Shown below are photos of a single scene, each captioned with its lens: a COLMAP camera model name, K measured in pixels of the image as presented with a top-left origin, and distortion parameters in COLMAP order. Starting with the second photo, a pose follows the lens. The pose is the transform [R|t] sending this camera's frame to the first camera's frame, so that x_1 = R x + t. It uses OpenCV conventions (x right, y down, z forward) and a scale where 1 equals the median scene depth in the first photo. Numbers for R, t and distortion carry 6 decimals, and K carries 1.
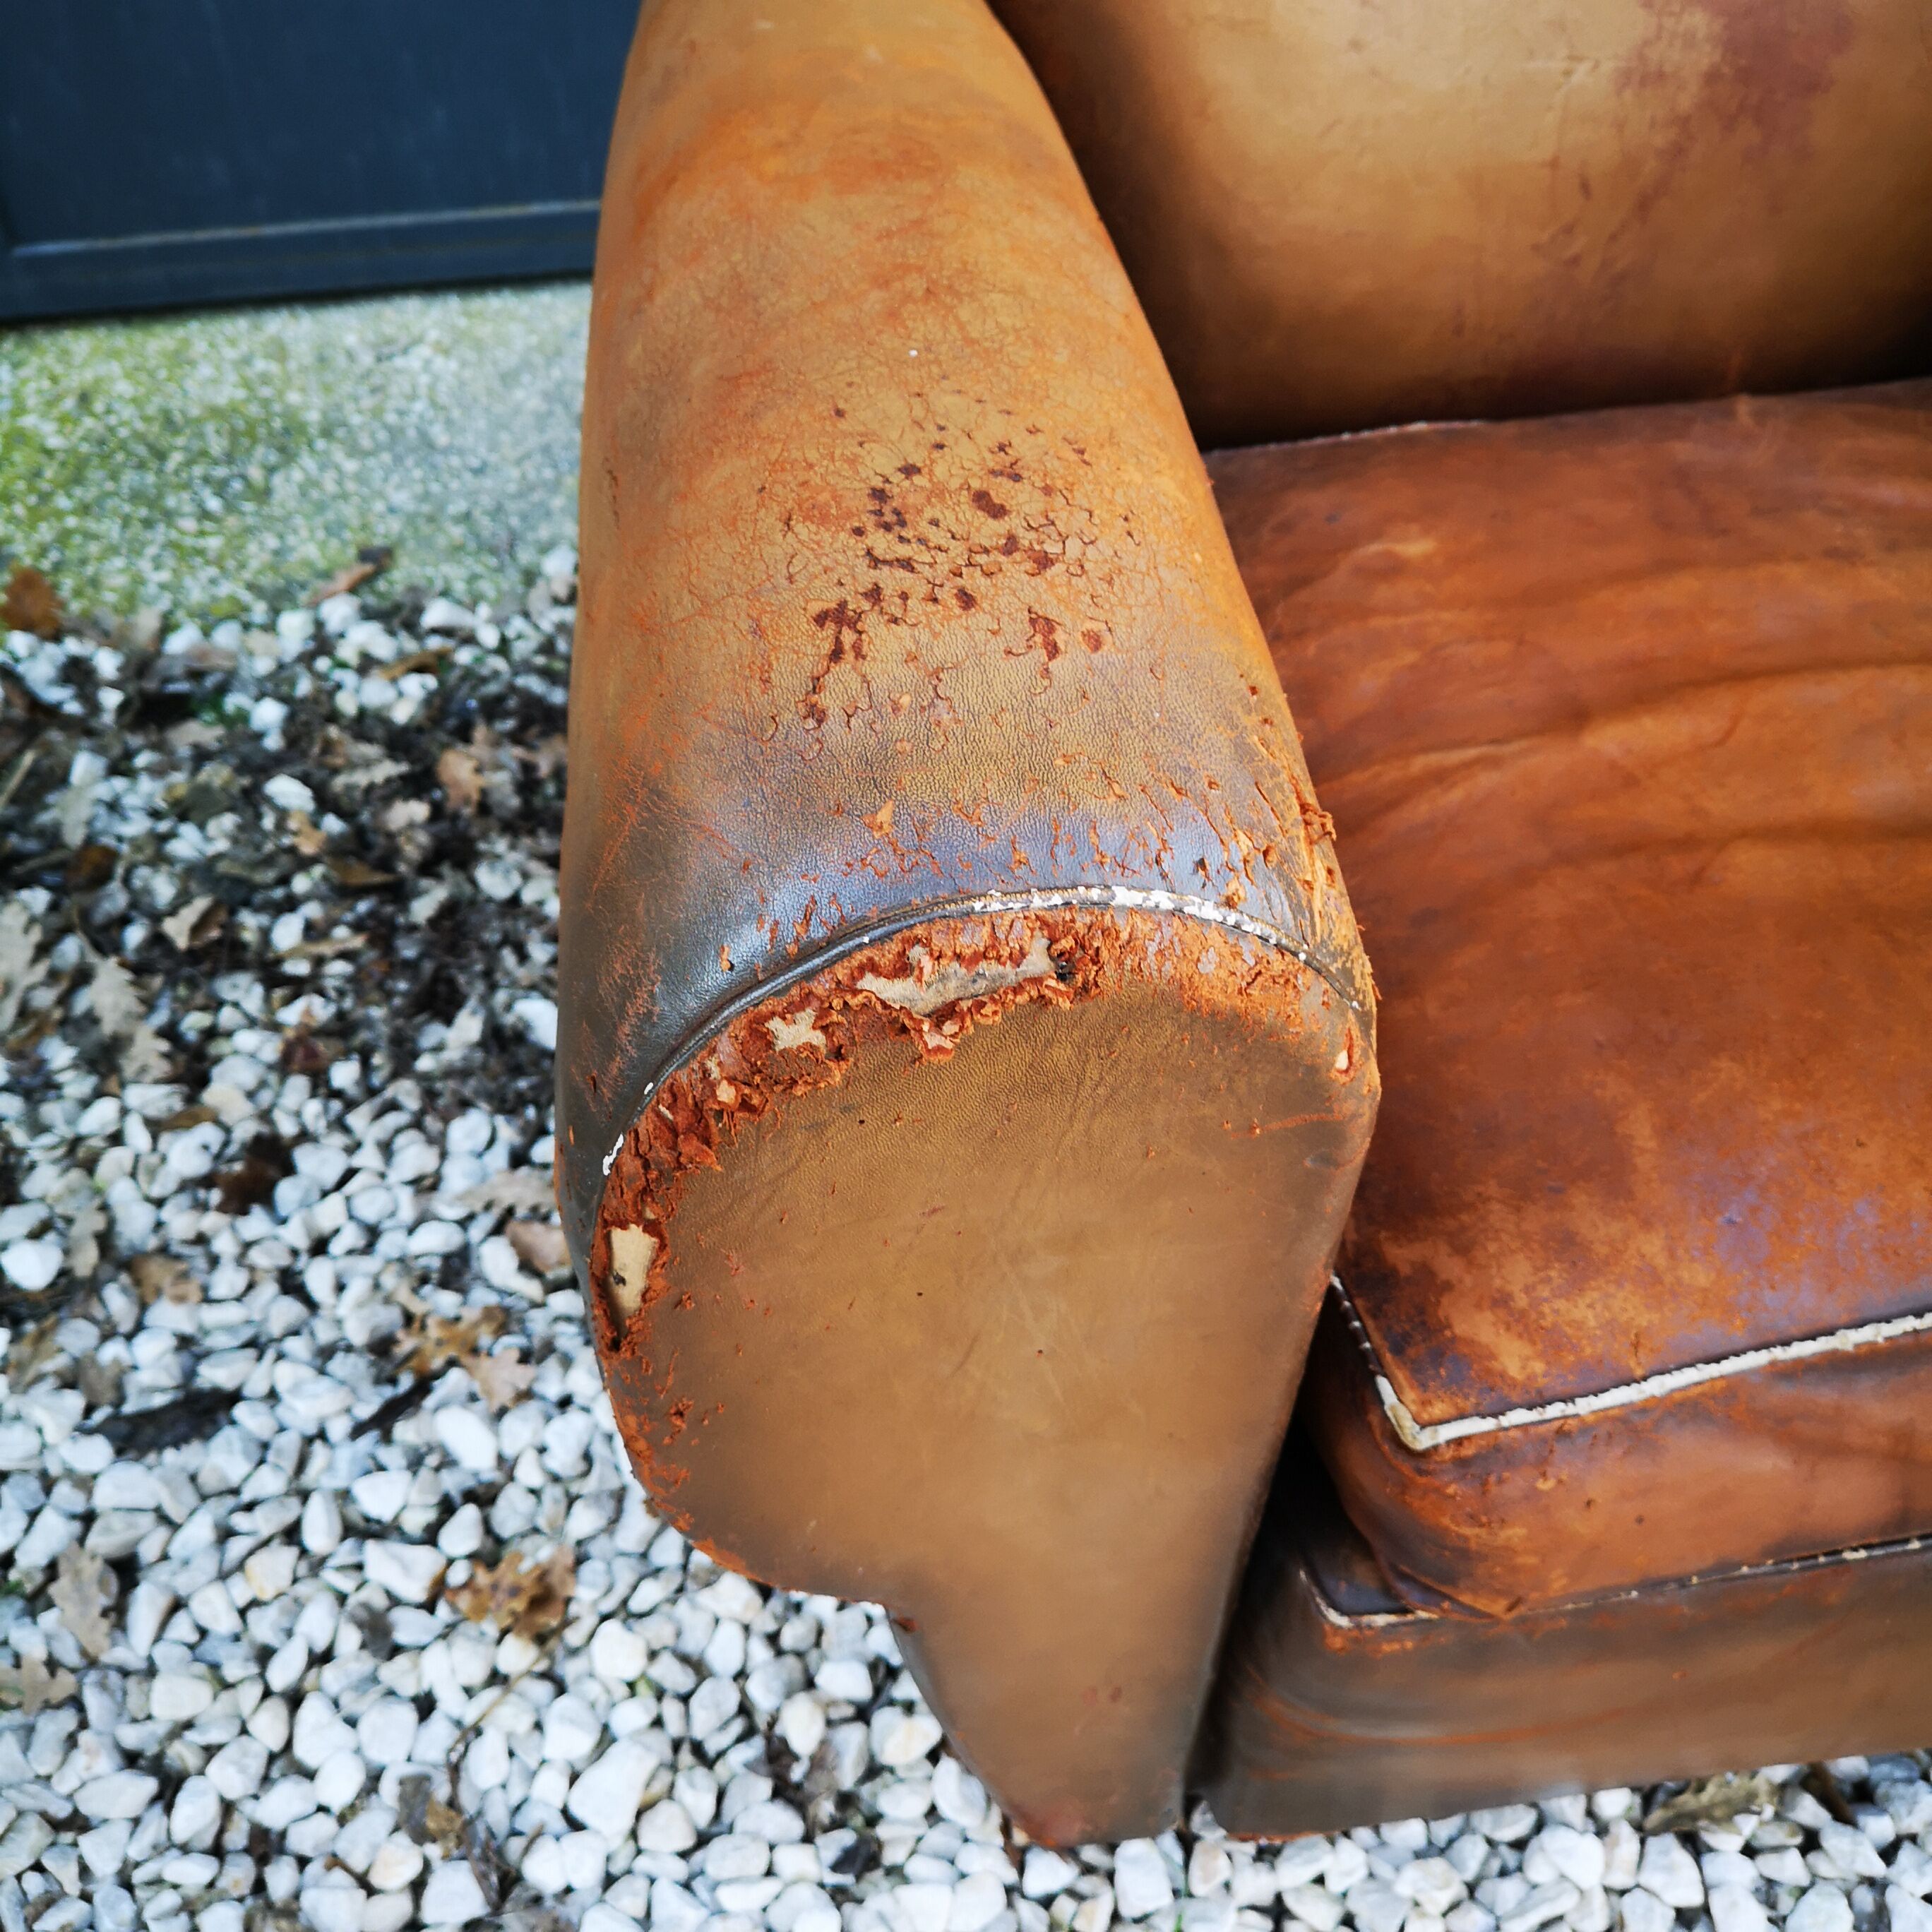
lens RADIAL K [[1991.2, 0, 966.0], [0, 1991.2, 966.0], [0, 0, 1]] dist [0.060473, -0.092923]
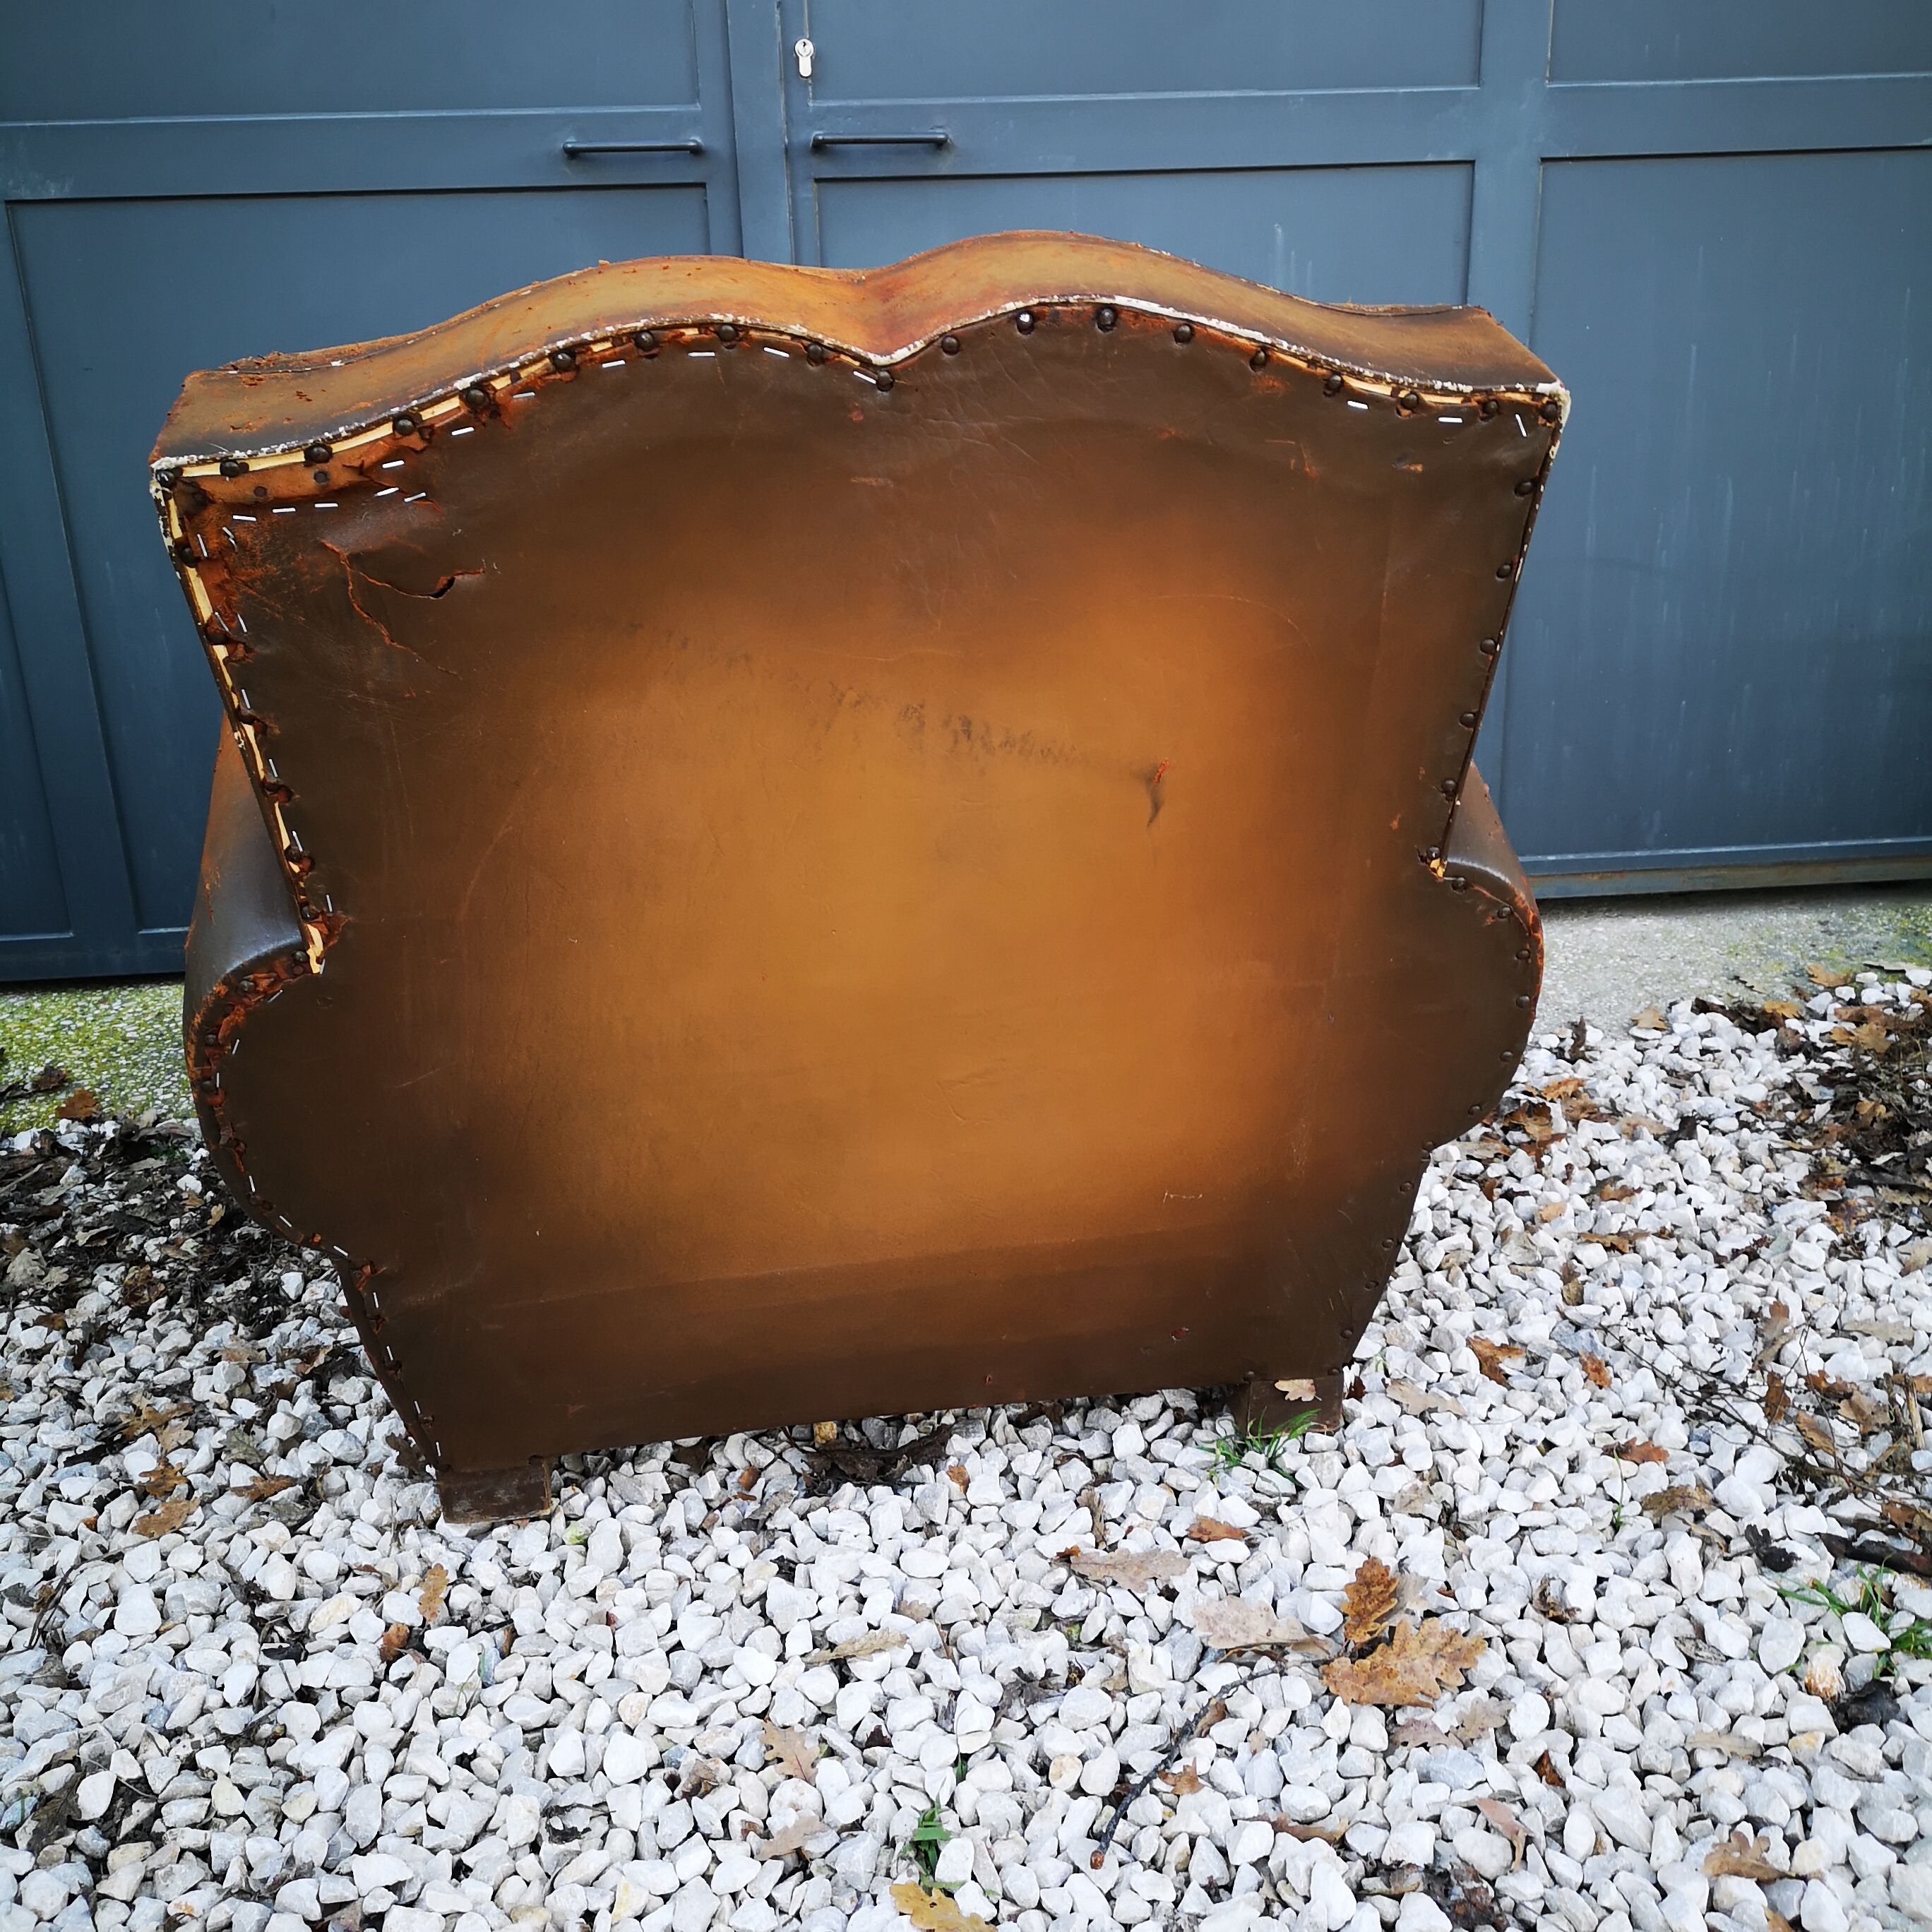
lens RADIAL K [[1985.4, 0, 971.0], [0, 1985.4, 961.6], [0, 0, 1]] dist [0.052056, -0.049257]
pose [[0.992717, -0.007230, -0.120252, 0.597443], [-0.053085, 0.869808, -0.490527, 0.656470], [0.108143, 0.493338, 0.863089, -0.463929]]
